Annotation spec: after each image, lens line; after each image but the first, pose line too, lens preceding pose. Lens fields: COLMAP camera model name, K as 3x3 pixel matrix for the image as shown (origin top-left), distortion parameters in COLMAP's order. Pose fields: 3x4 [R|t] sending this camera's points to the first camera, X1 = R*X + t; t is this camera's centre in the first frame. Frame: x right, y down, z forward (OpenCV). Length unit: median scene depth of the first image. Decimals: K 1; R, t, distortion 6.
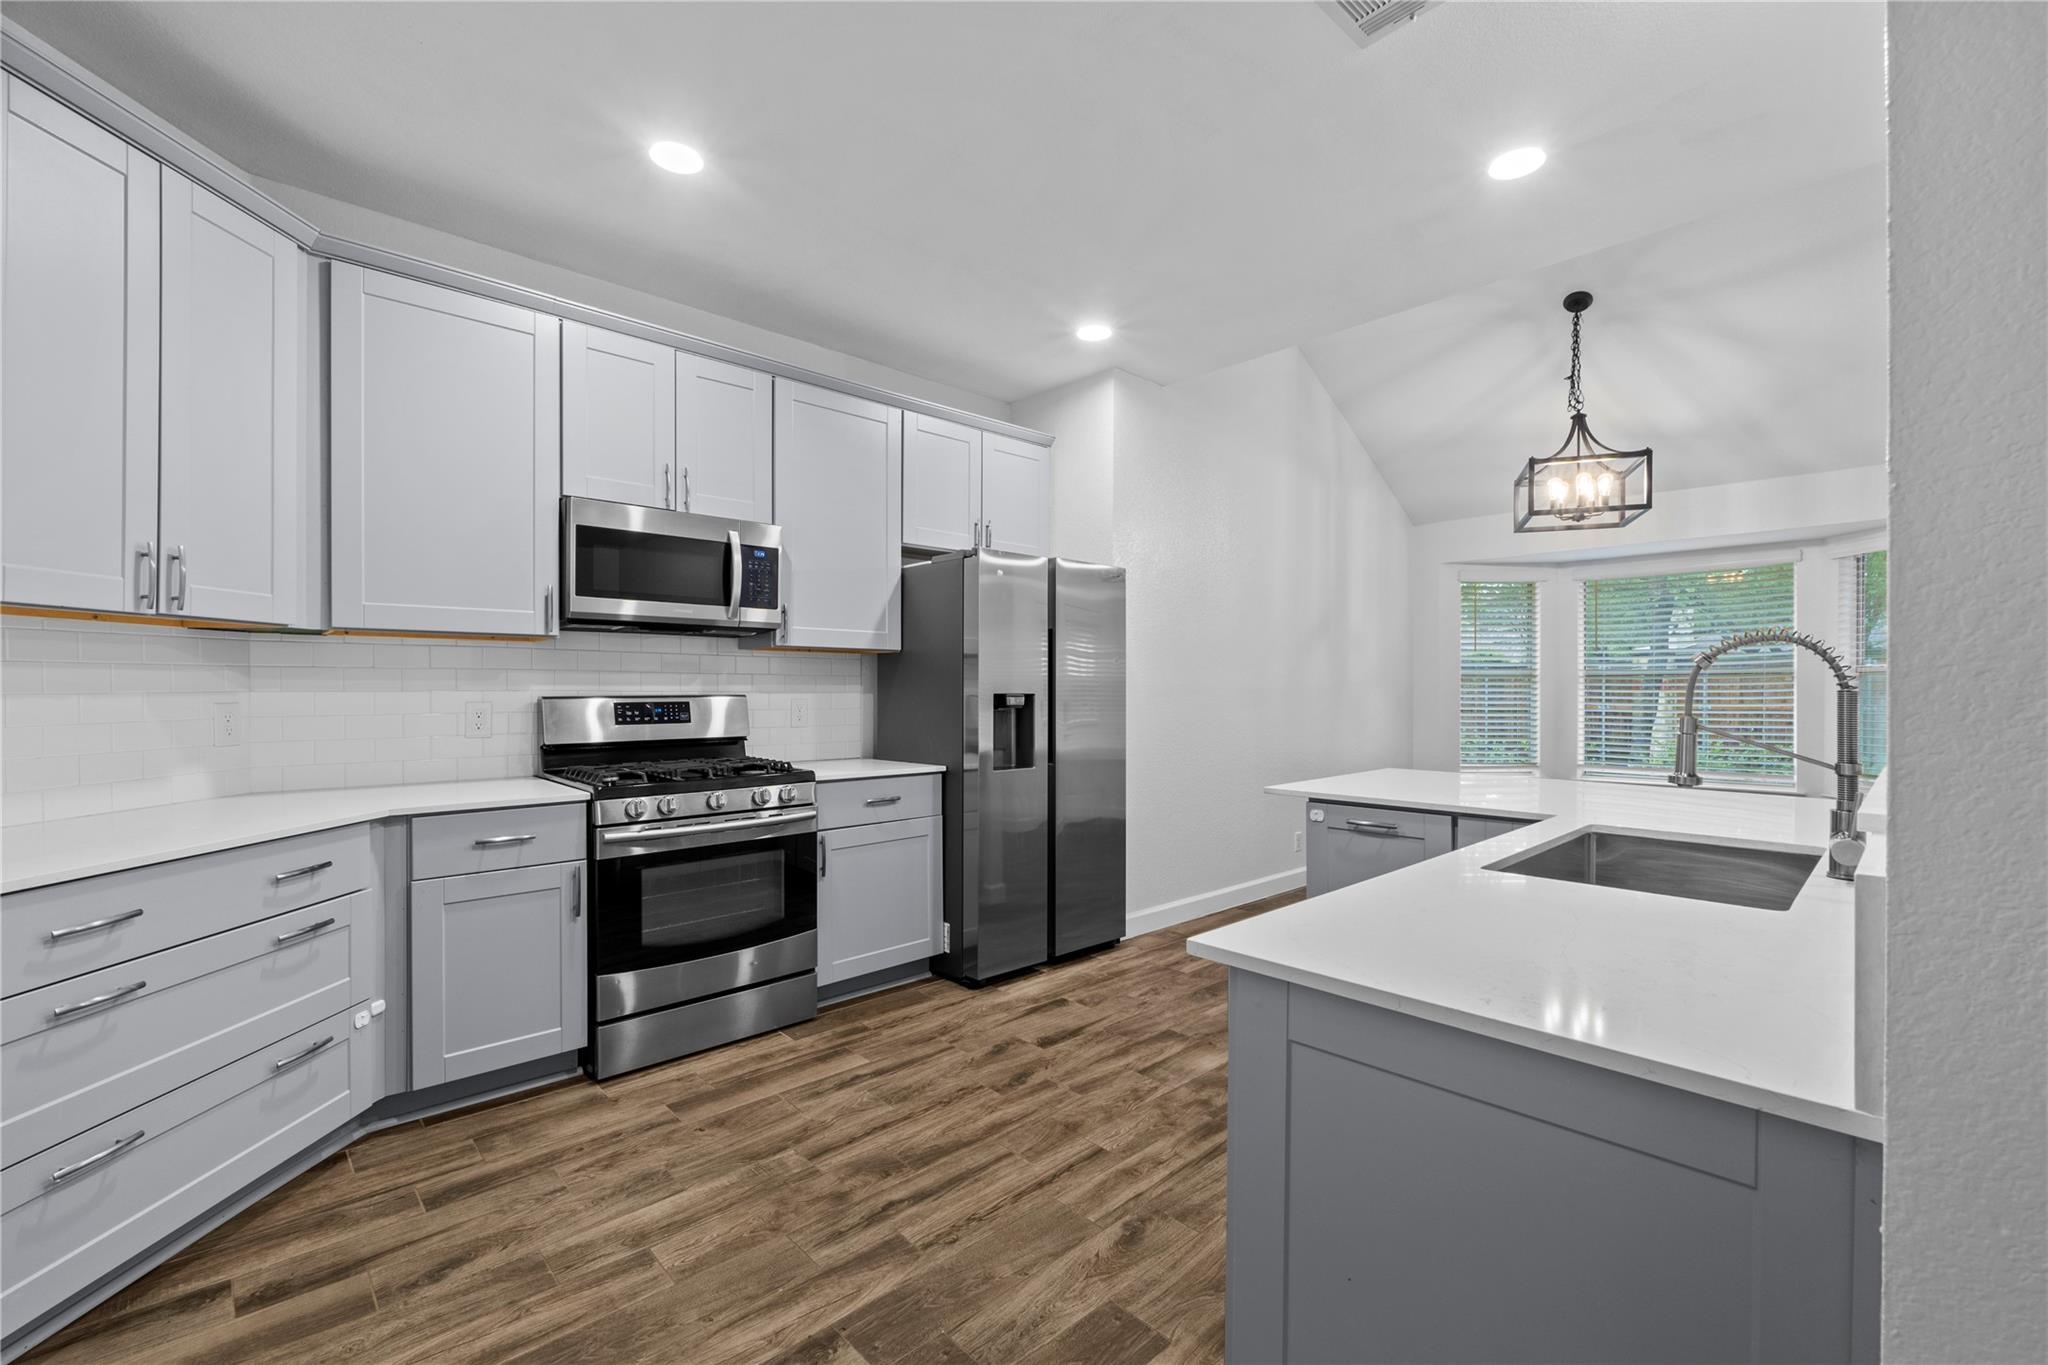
lens RADIAL K [[866.3, 0, 1018.9], [0, 866.3, 688.7], [0, 0, 1]] dist [-0.007244, 0.000375]
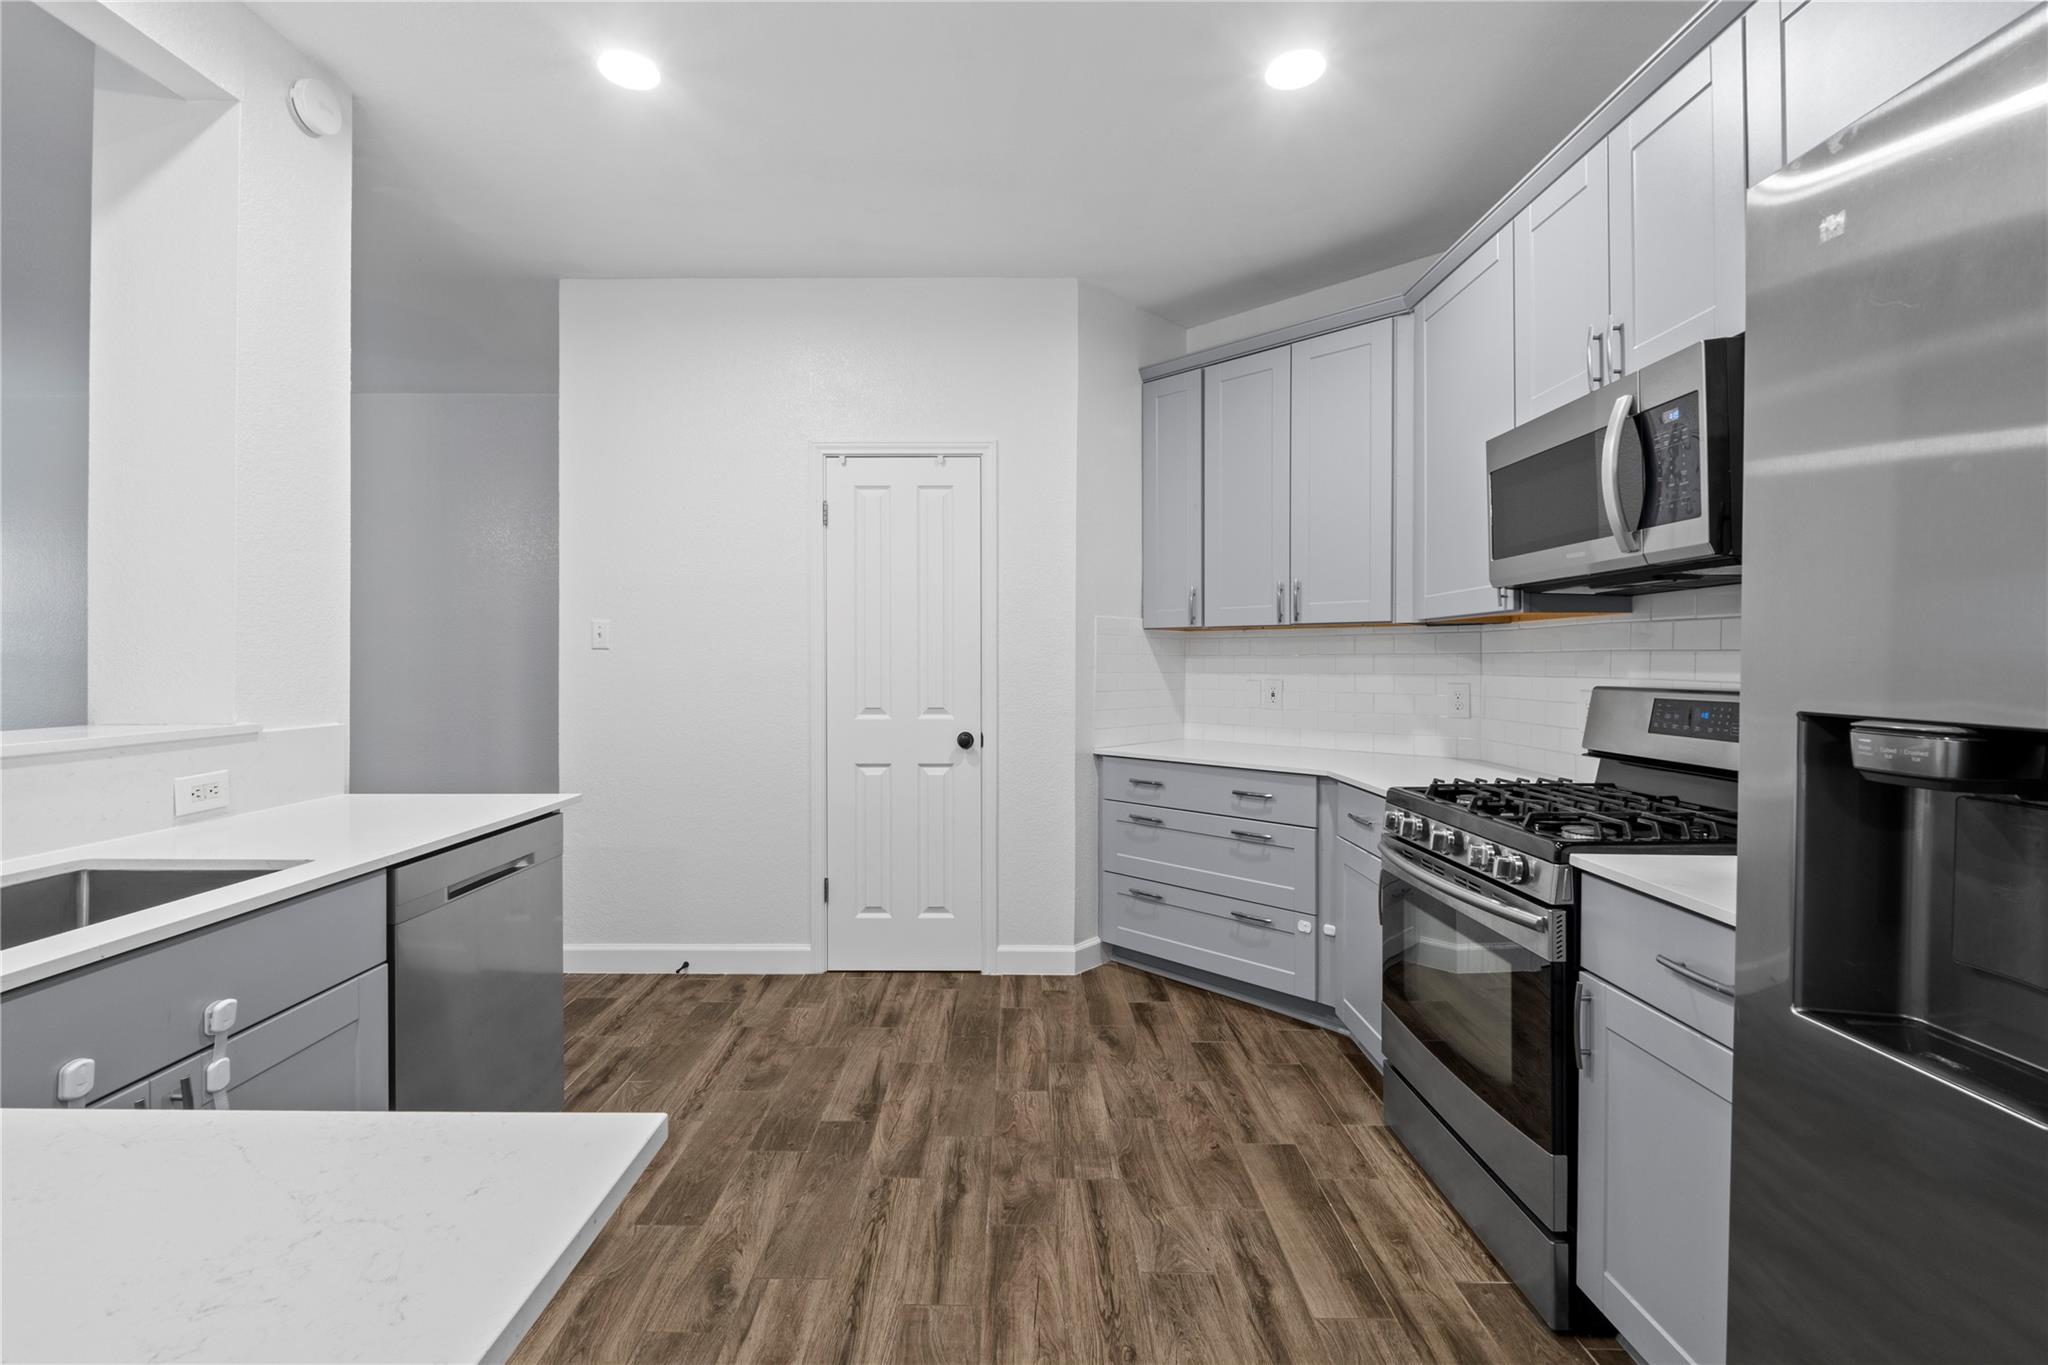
lens RADIAL K [[887.5, 0, 1016.2], [0, 887.5, 658.7], [0, 0, 1]] dist [-0.004343, -0.000709]
pose [[-0.685925, -0.006254, -0.727645, 0.522623], [-0.004876, 0.999980, -0.003998, -0.013332], [0.727656, 0.000806, -0.685942, 1.637466]]
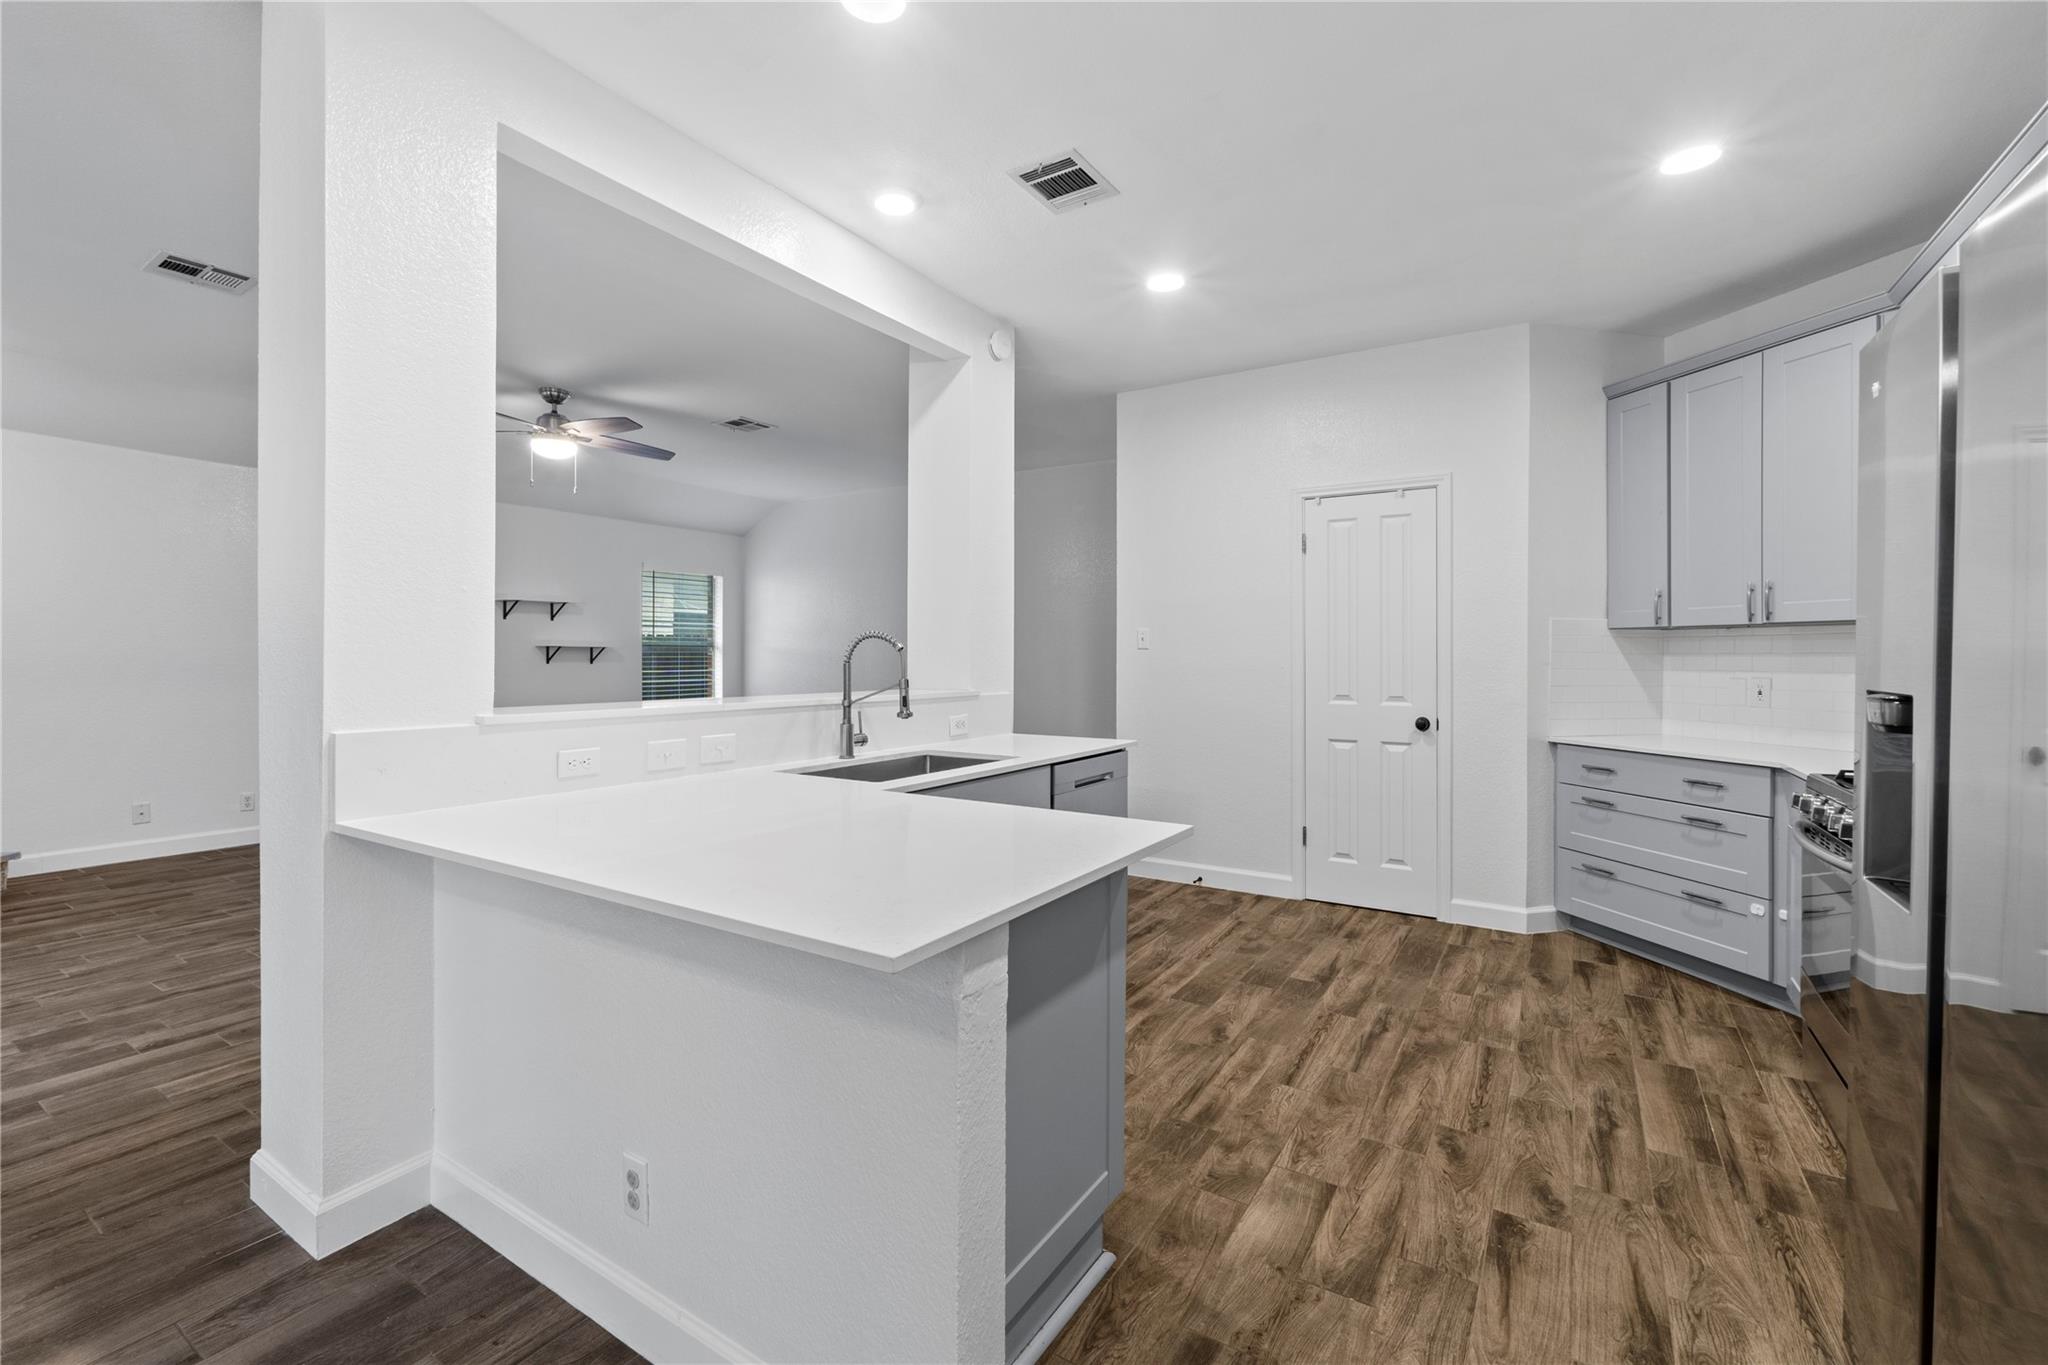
lens RADIAL K [[878.7, 0, 1016.3], [0, 878.7, 652.1], [0, 0, 1]] dist [-0.009122, 0.000026]
pose [[-0.968427, -0.009120, -0.249132, 0.753327], [-0.008221, 0.999955, -0.004649, -0.012218], [0.249163, -0.002454, -0.968458, 2.103766]]
